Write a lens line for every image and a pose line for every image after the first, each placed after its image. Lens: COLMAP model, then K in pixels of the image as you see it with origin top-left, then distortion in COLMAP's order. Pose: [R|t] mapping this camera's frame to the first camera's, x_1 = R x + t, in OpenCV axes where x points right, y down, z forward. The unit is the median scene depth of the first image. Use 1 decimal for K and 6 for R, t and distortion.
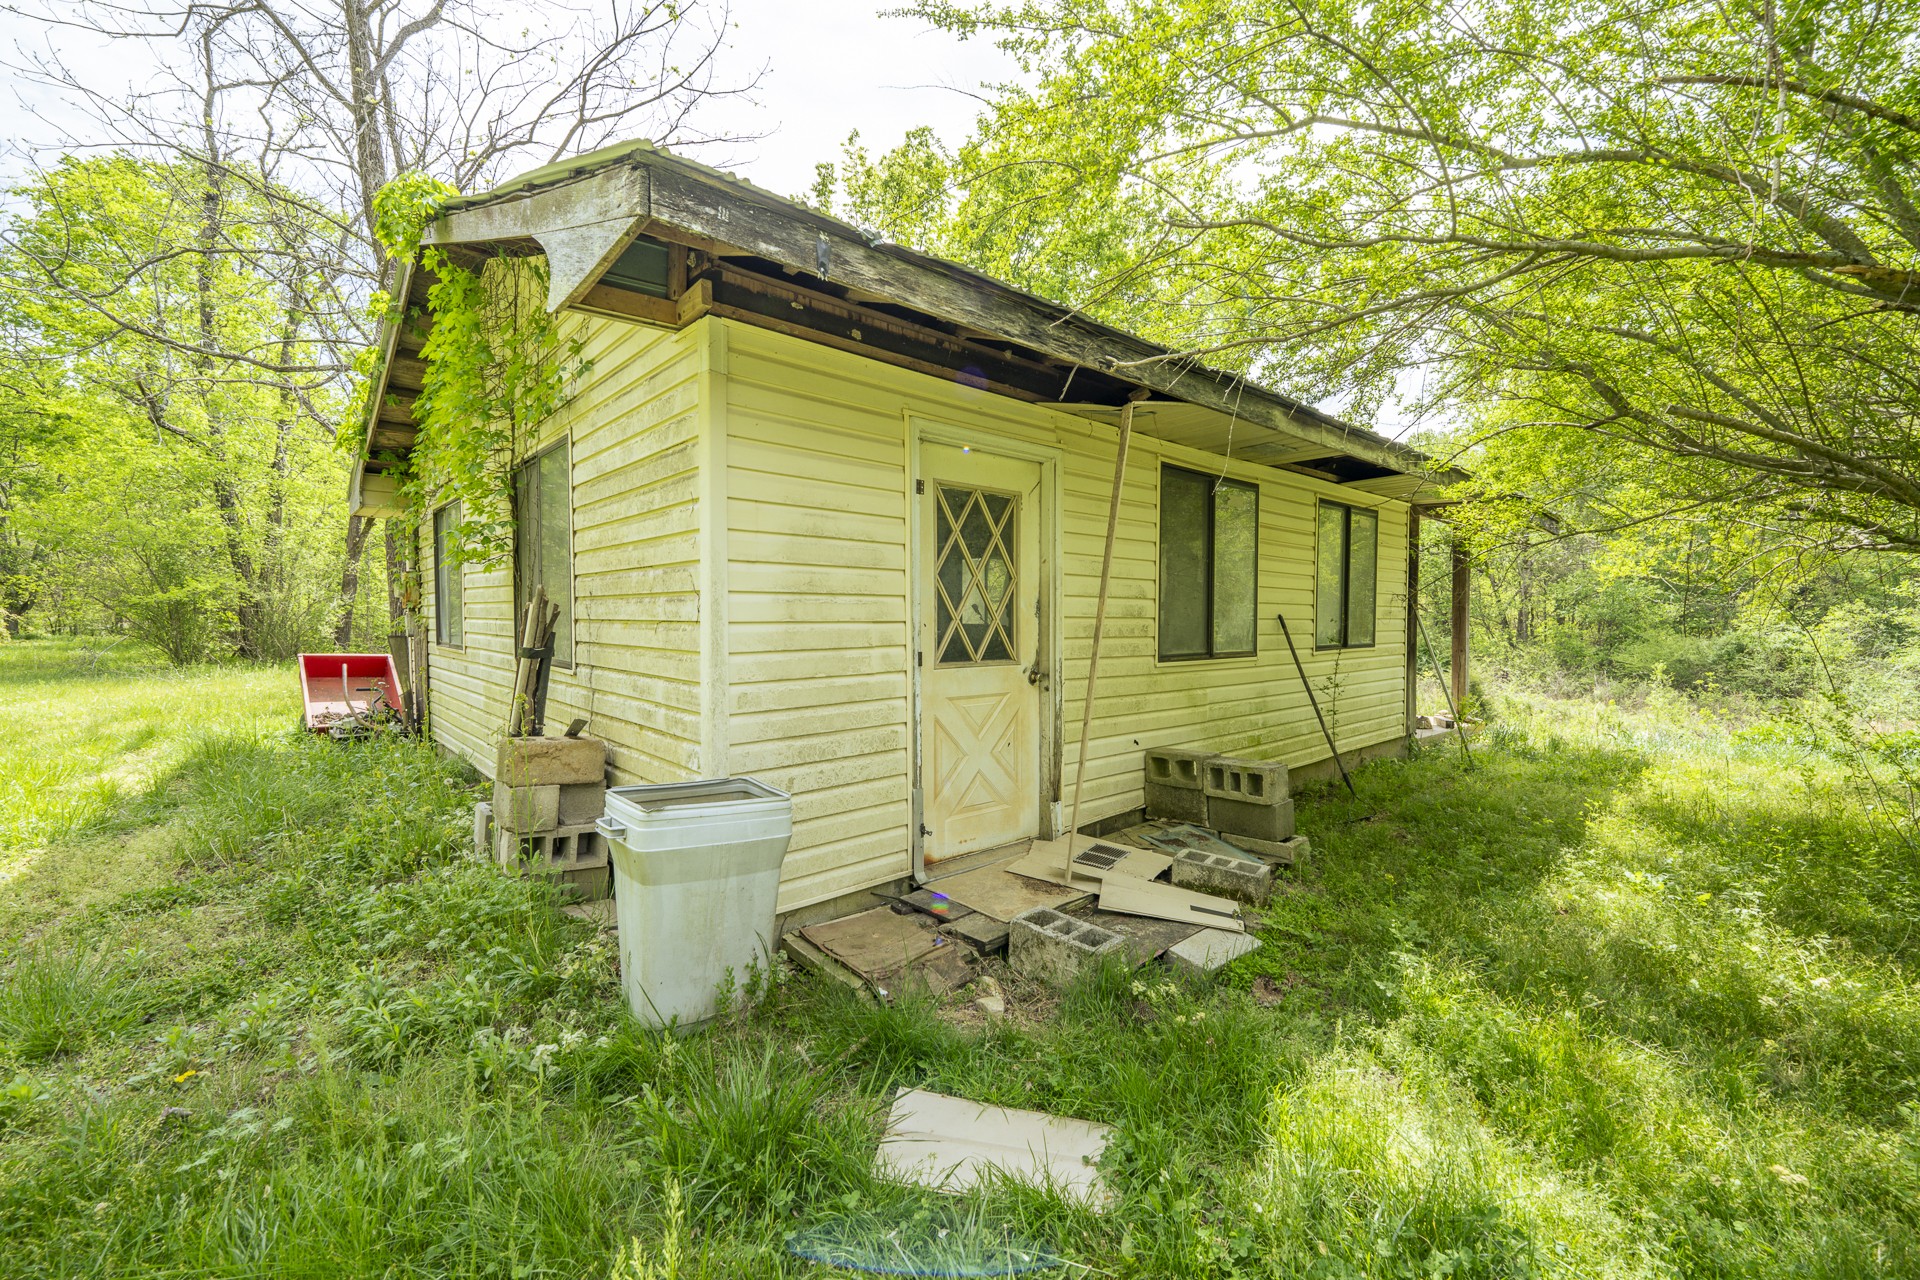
lens RADIAL K [[771.9, 0, 957.7], [0, 771.9, 643.3], [0, 0, 1]] dist [-0.002523, 0.000147]
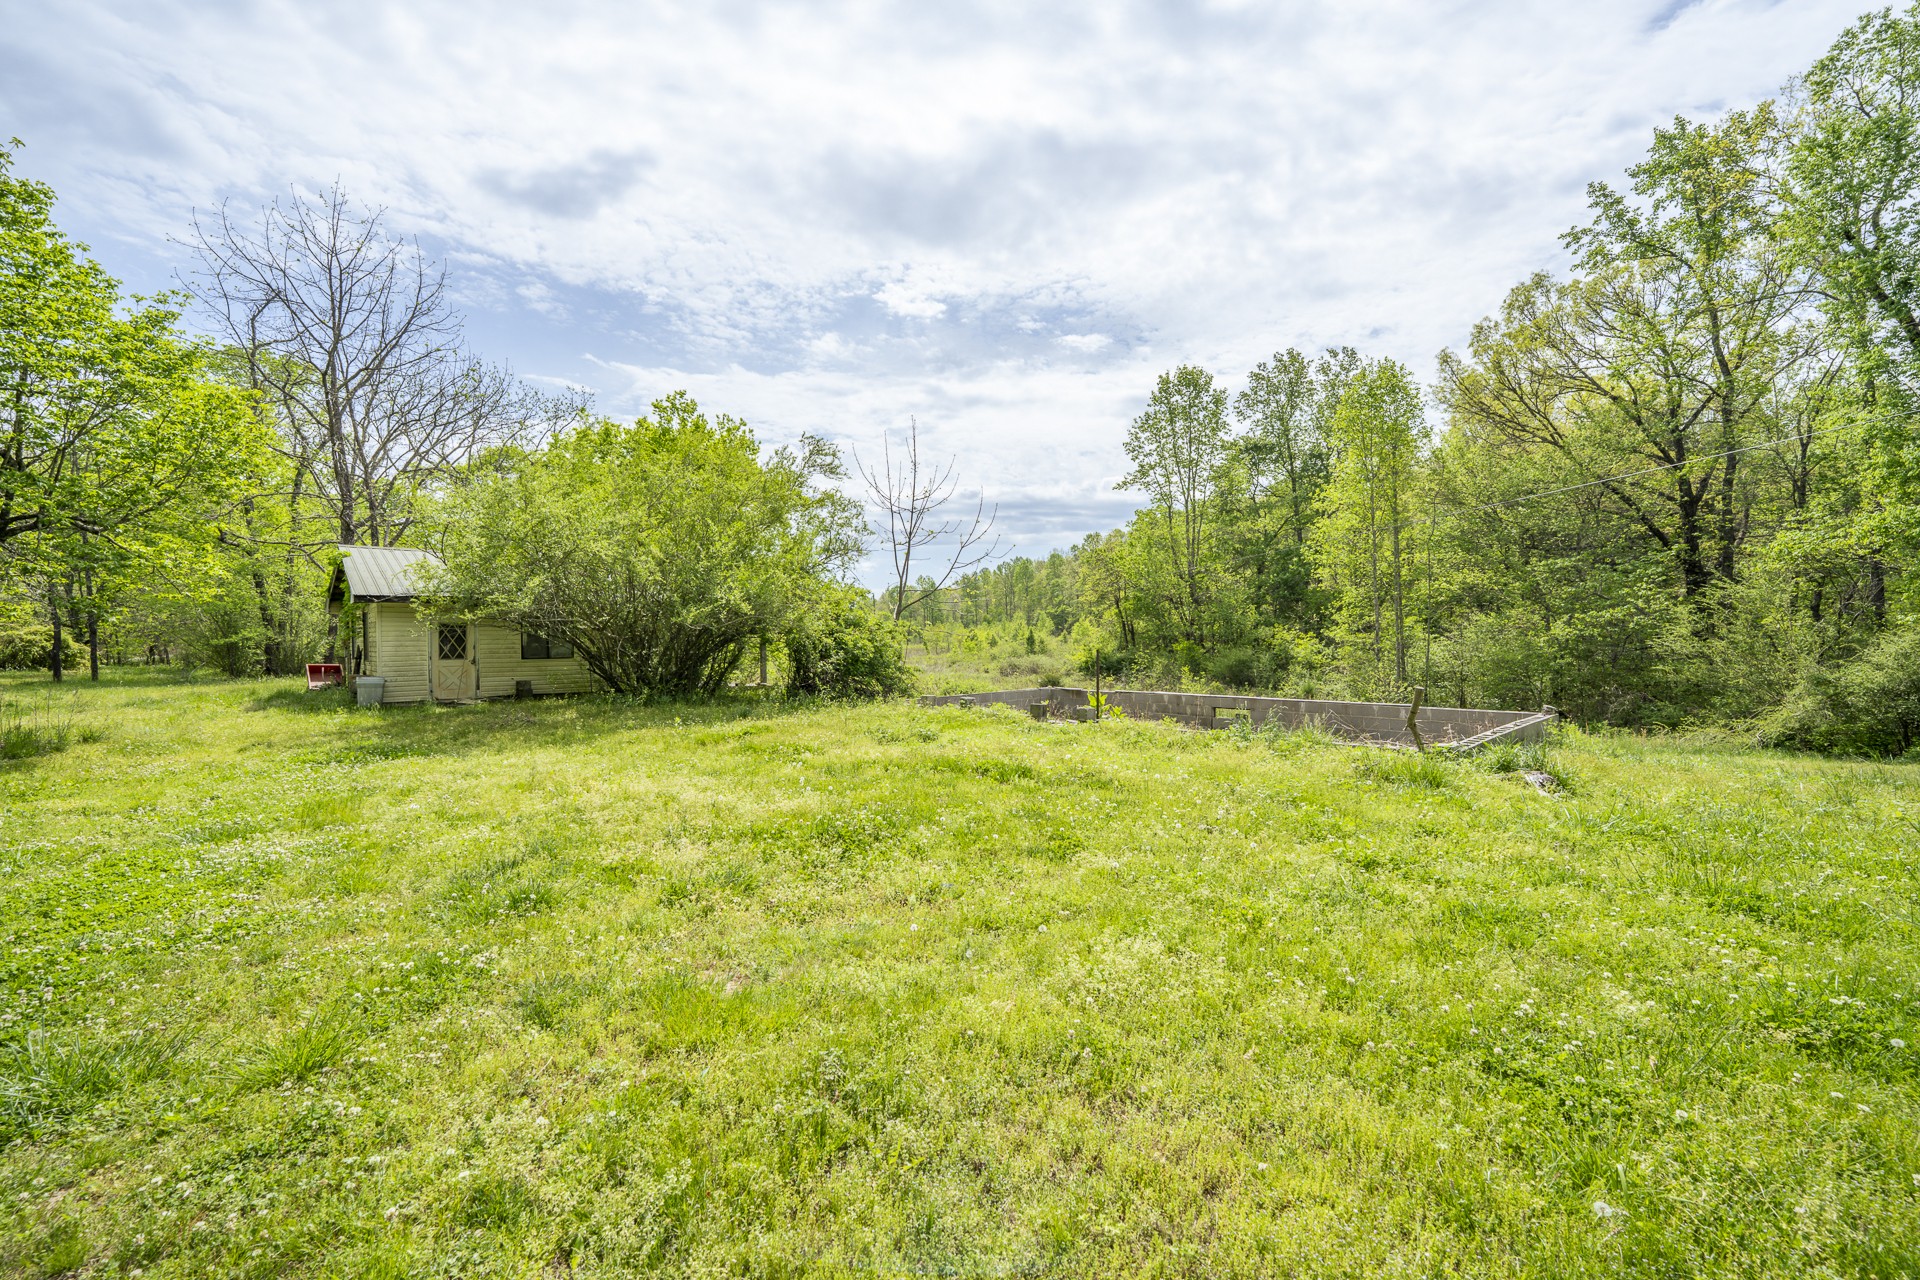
lens RADIAL K [[771.9, 0, 957.7], [0, 771.9, 643.3], [0, 0, 1]] dist [-0.002523, 0.000147]
pose [[0.999859, -0.016310, 0.003989, 0.936237], [0.016420, 0.999437, -0.029244, 0.035353], [-0.003510, 0.029305, 0.999564, -1.130489]]
